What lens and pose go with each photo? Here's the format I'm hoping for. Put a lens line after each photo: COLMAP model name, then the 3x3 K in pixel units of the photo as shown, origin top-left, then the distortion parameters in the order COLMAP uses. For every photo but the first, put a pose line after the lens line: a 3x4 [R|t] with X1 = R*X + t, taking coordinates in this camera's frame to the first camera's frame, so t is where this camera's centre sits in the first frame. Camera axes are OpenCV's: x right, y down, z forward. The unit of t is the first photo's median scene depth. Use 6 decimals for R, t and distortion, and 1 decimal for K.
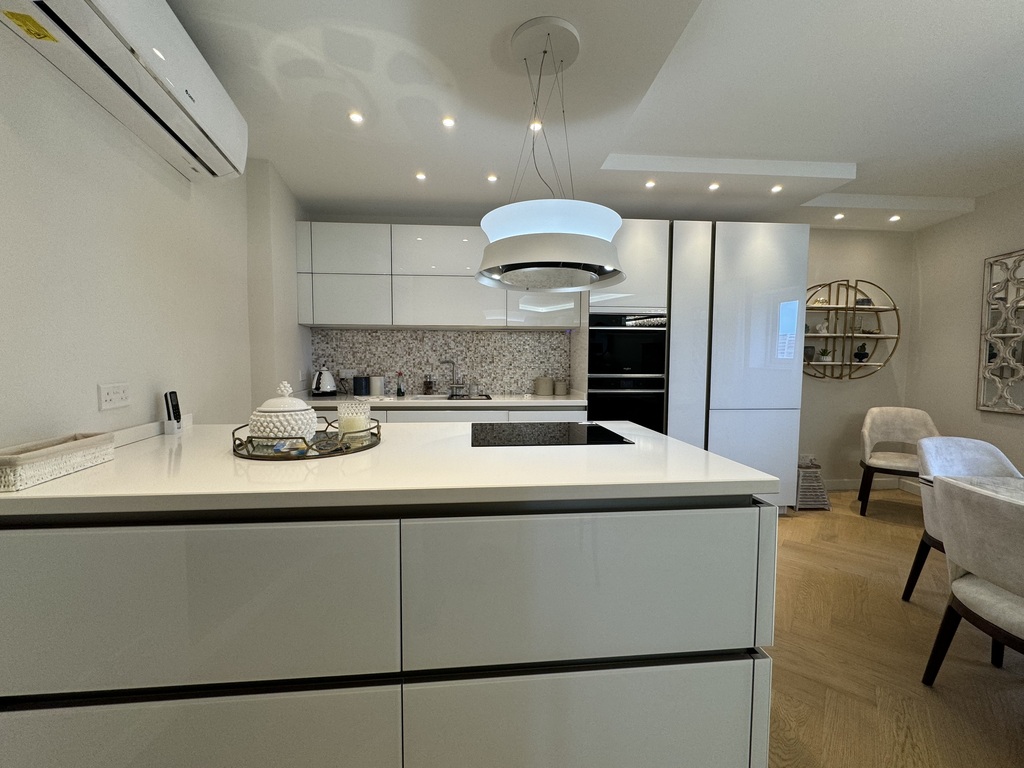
lens RADIAL K [[405.4, 0, 511.9], [0, 405.4, 385.3], [0, 0, 1]] dist [-0.000280, -0.000064]
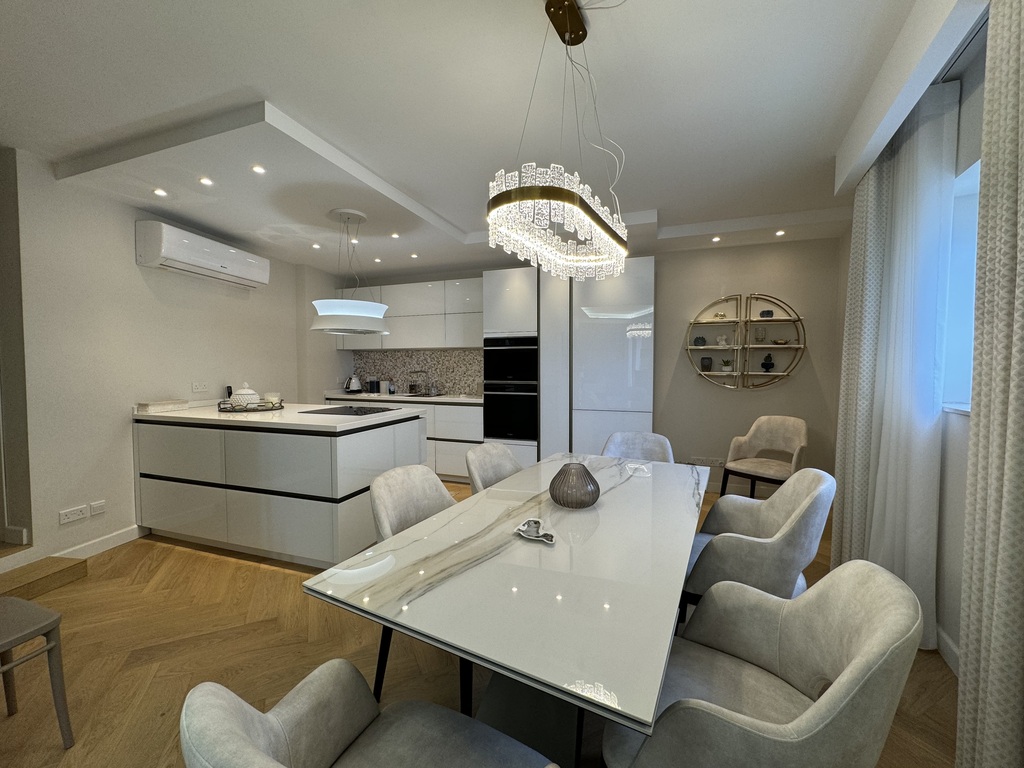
lens RADIAL K [[405.4, 0, 512.1], [0, 405.4, 384.6], [0, 0, 1]] dist [-0.000280, -0.000064]
pose [[0.911862, 0.013608, -0.410271, 0.735709], [-0.021794, 0.999646, -0.015283, 0.004831], [0.409918, 0.022877, 0.911836, -0.210500]]
